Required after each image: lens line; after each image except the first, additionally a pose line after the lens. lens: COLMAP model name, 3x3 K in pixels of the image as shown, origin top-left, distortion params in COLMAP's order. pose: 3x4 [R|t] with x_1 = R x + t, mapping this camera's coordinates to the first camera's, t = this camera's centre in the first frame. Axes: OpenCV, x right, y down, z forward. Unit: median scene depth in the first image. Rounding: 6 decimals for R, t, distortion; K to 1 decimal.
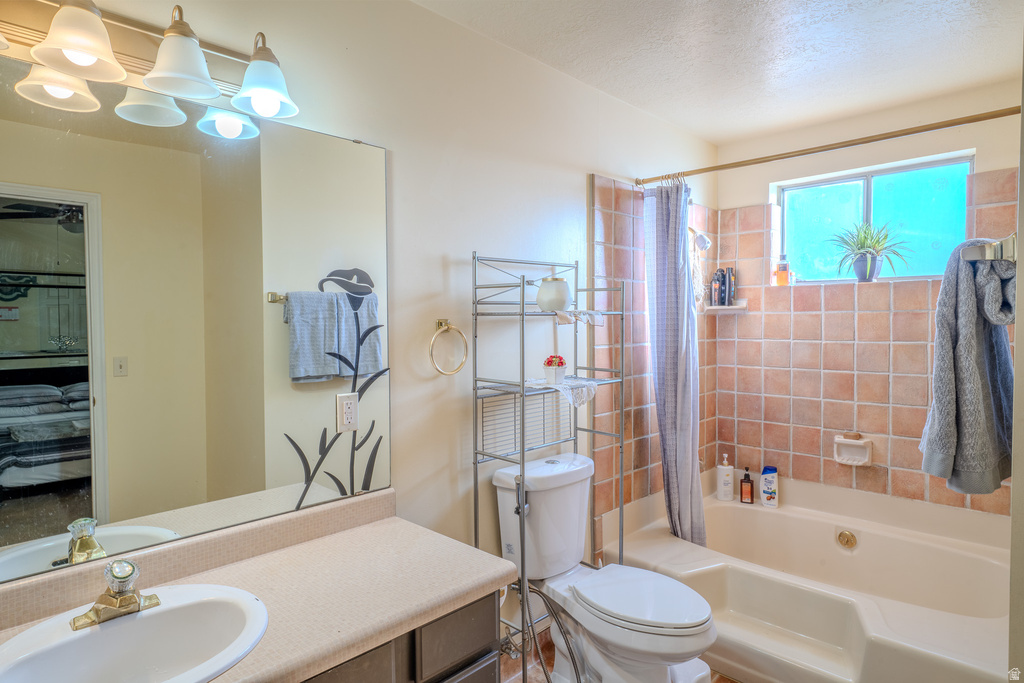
lens RADIAL K [[578.6, 0, 511.7], [0, 578.6, 338.5], [0, 0, 1]] dist [0.004520, 0.001155]
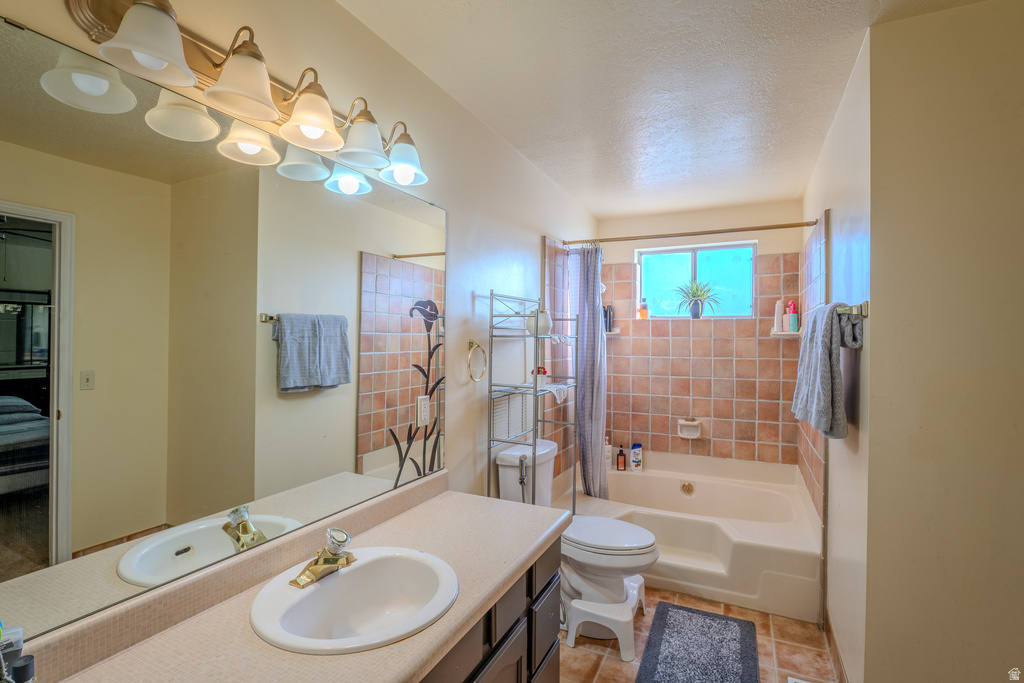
lens RADIAL K [[473.6, 0, 513.2], [0, 473.6, 342.7], [0, 0, 1]] dist [-0.014005, 0.000822]
pose [[0.950421, 0.011881, 0.310741, -0.252080], [-0.003749, 0.999635, -0.026754, 0.001618], [-0.310945, 0.024263, 0.950118, -0.041502]]
